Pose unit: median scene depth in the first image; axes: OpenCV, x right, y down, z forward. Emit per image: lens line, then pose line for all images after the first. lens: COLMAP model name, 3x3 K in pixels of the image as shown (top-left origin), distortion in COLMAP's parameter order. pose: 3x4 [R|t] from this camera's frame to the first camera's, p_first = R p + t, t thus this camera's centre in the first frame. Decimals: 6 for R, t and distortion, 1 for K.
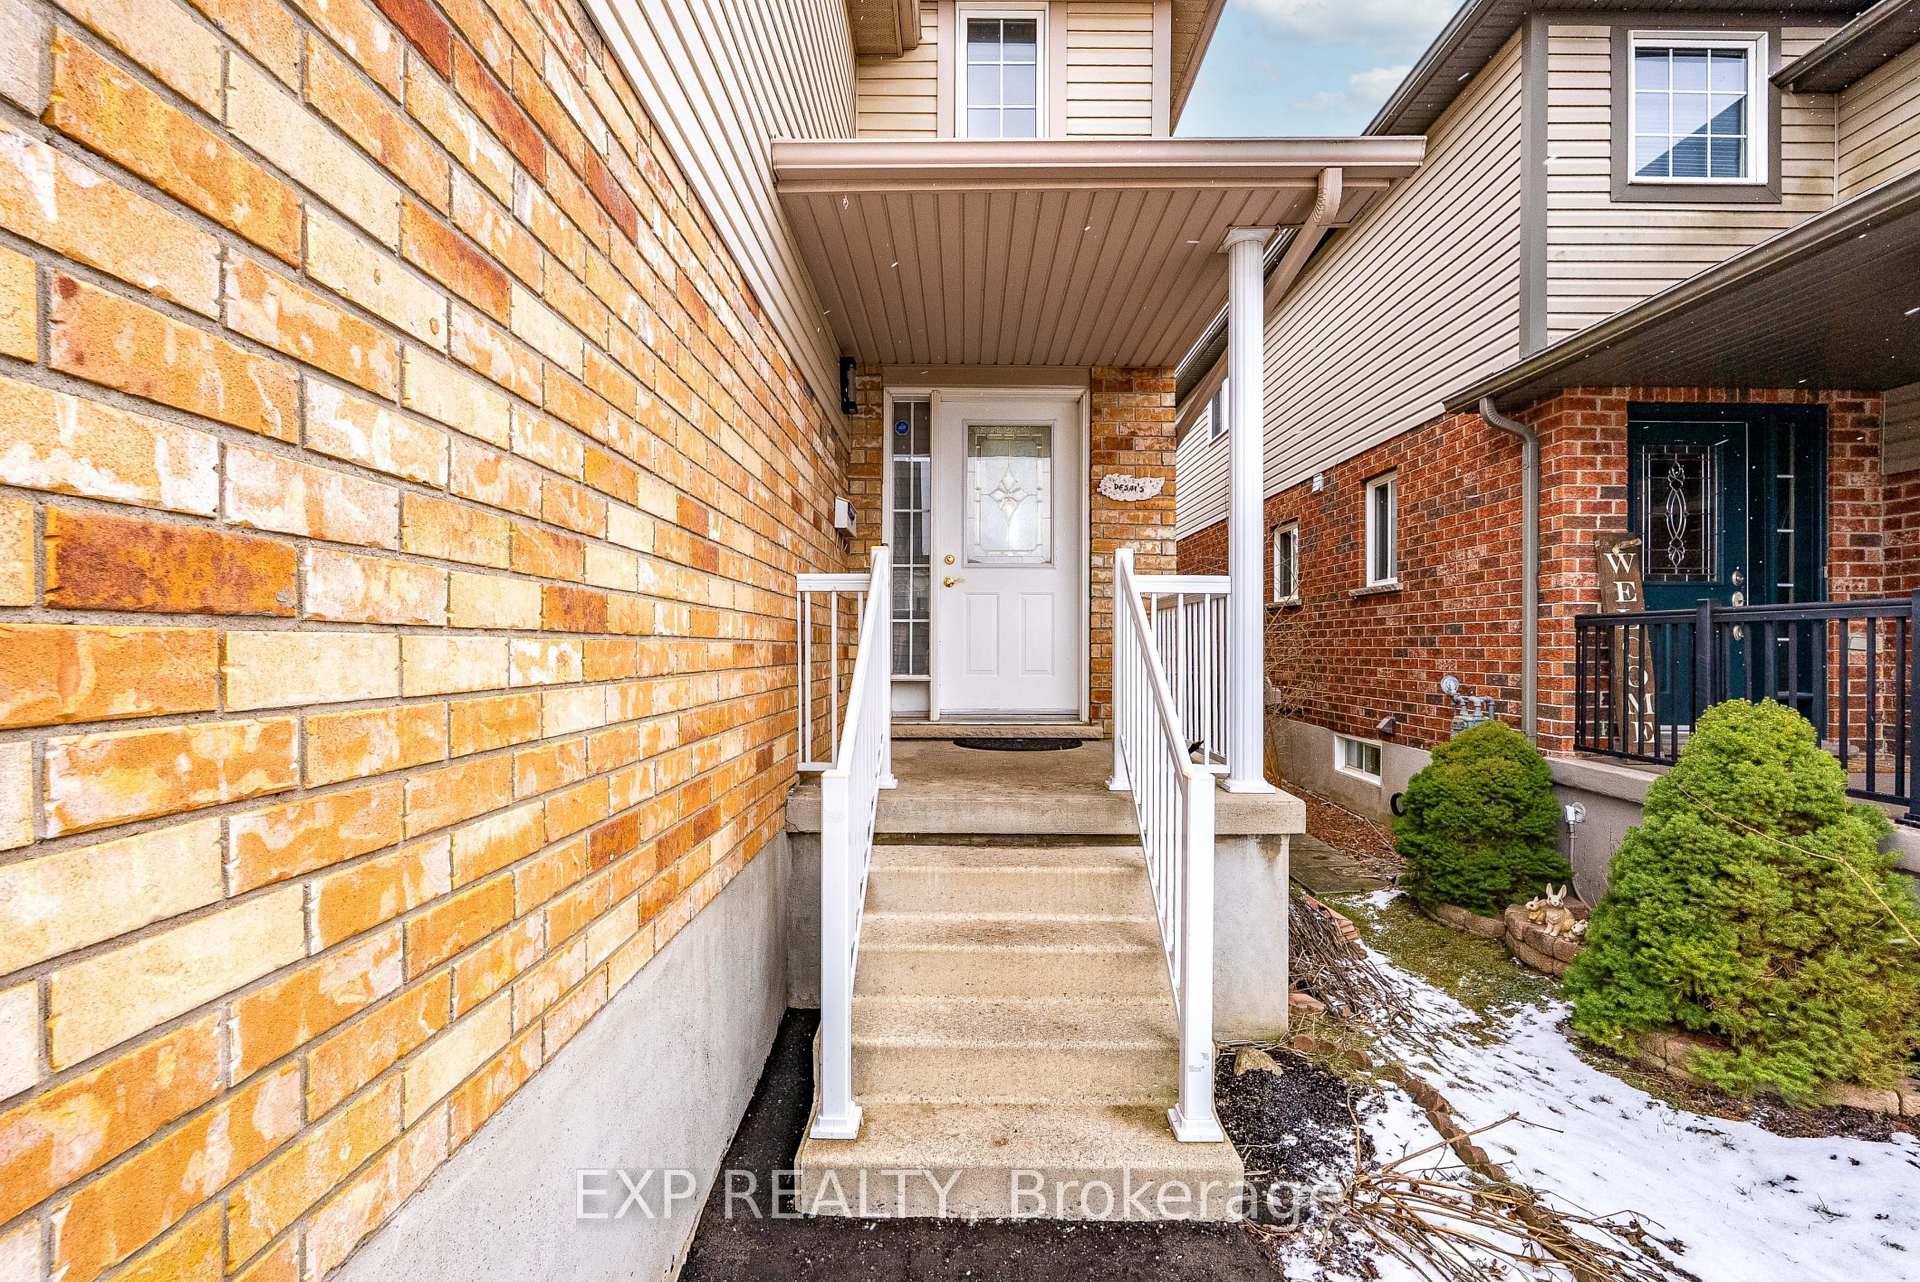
lens RADIAL K [[863.8, 0, 961.6], [0, 863.8, 649.5], [0, 0, 1]] dist [-0.012349, 0.000307]
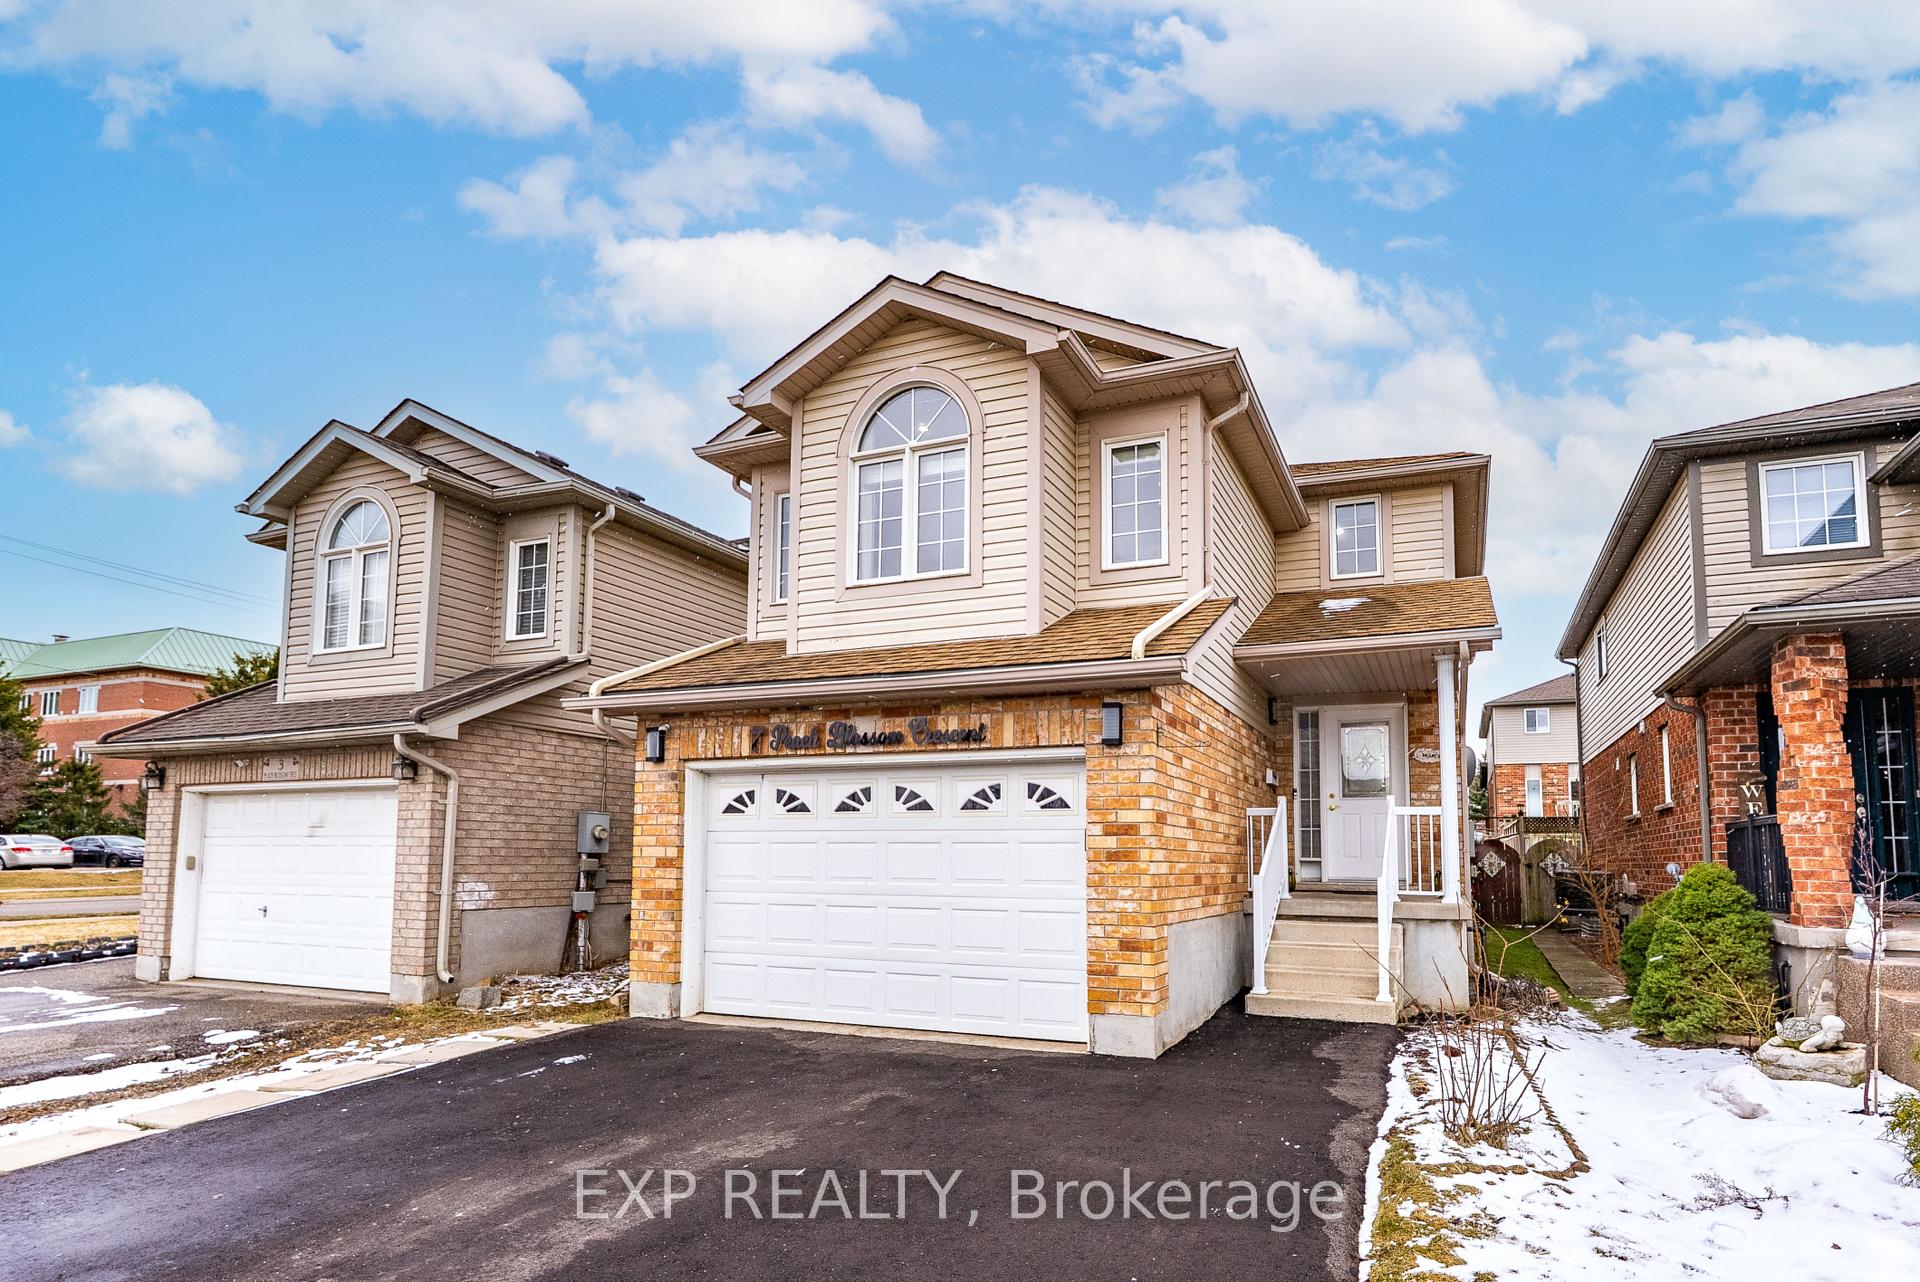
lens RADIAL K [[998.5, 0, 1064.9], [0, 998.5, 764.9], [0, 0, 1]] dist [-0.012730, -0.002059]
pose [[0.933686, -0.027191, -0.357060, 0.232316], [-0.012123, 0.994141, -0.107407, 0.062899], [0.357888, 0.104613, 0.927886, -1.174715]]
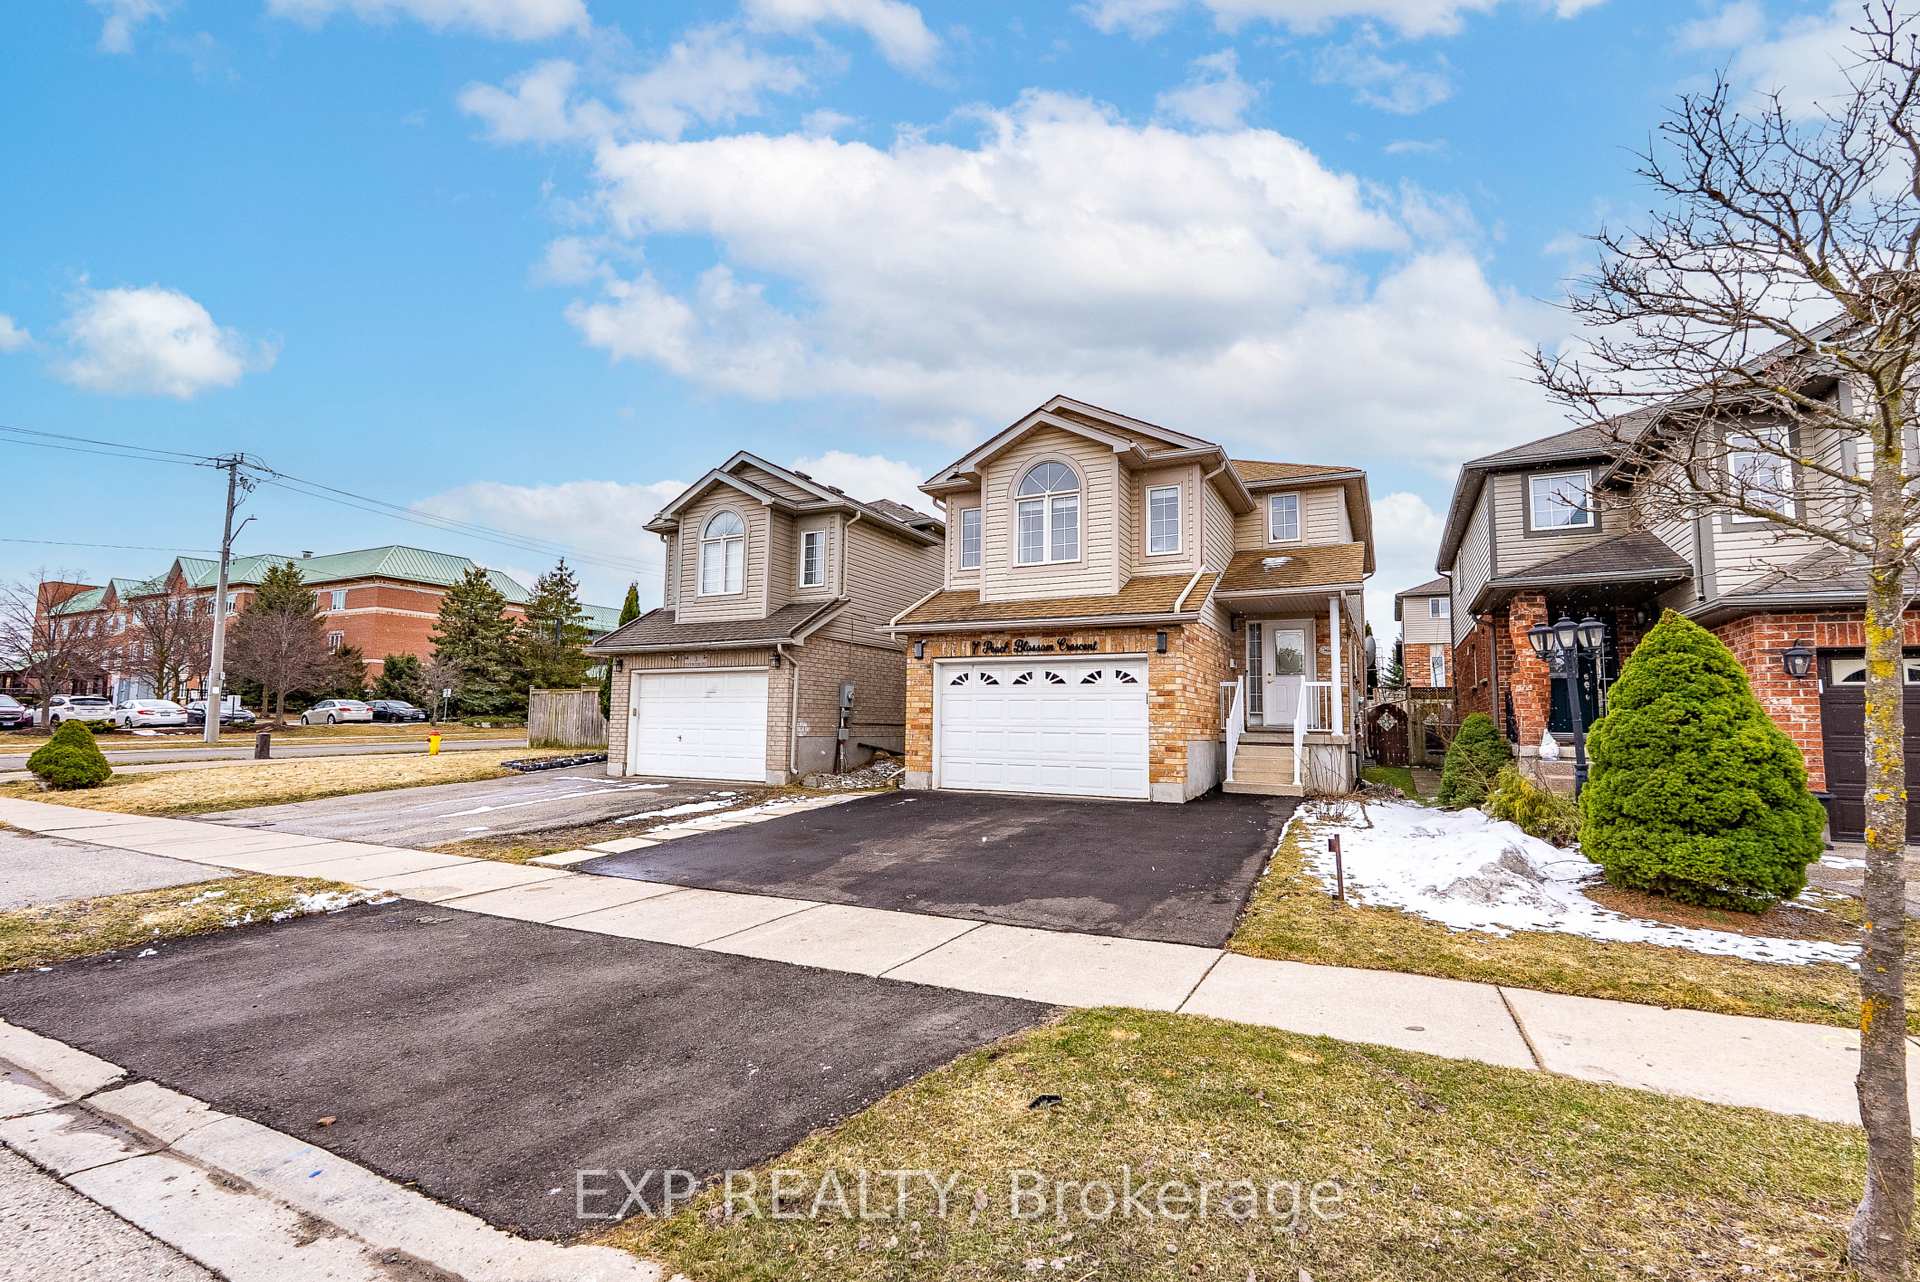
lens RADIAL K [[843.7, 0, 966.1], [0, 843.7, 646.0], [0, 0, 1]] dist [-0.008466, 0.001792]
pose [[0.894638, -0.029751, -0.445800, 0.377573], [-0.016685, 0.994860, -0.099877, 0.117898], [0.446480, 0.096792, 0.889543, -2.258206]]
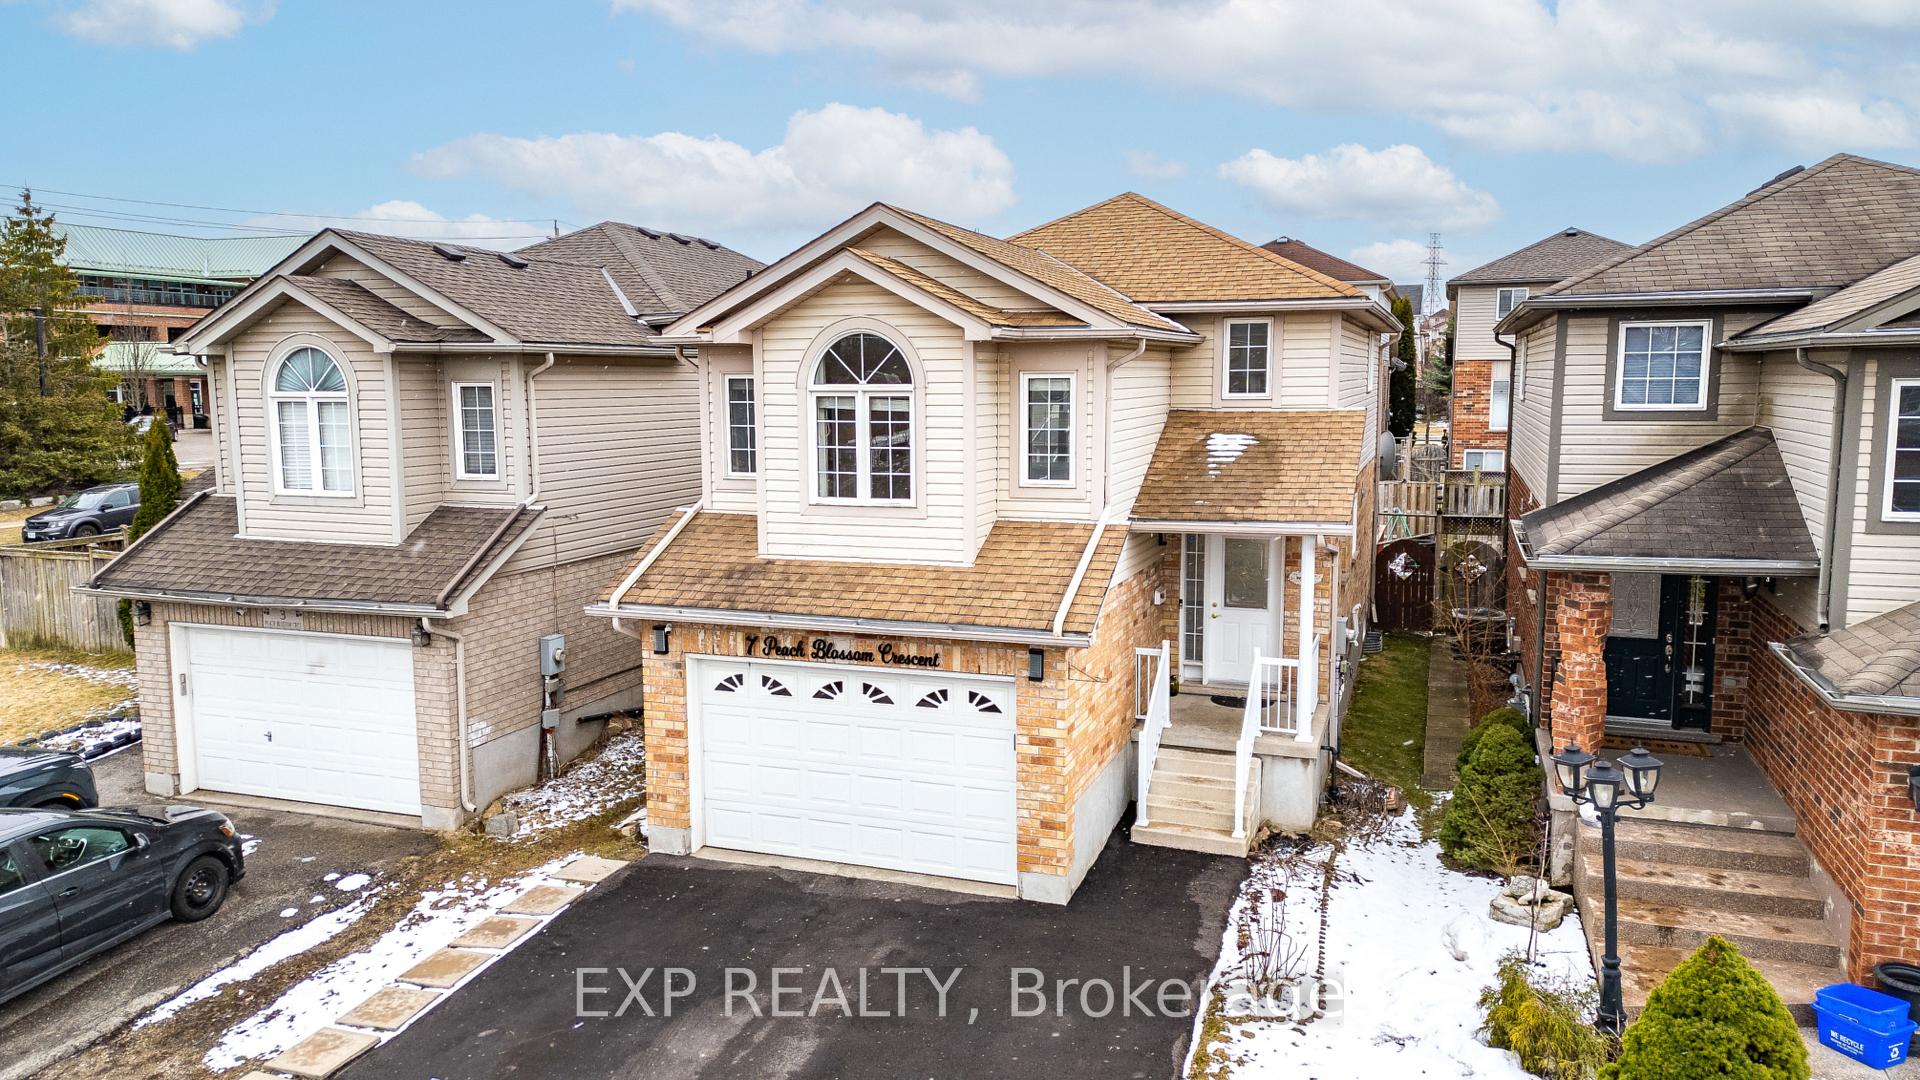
lens RADIAL K [[1342.1, 0, 954.8], [0, 1342.1, 532.0], [0, 0, 1]] dist [0.077426, -0.065538]
pose [[0.941240, 0.033403, -0.336083, 0.484459], [0.004572, 0.993746, 0.111573, -0.652789], [0.337708, -0.106554, 0.935200, -2.207174]]
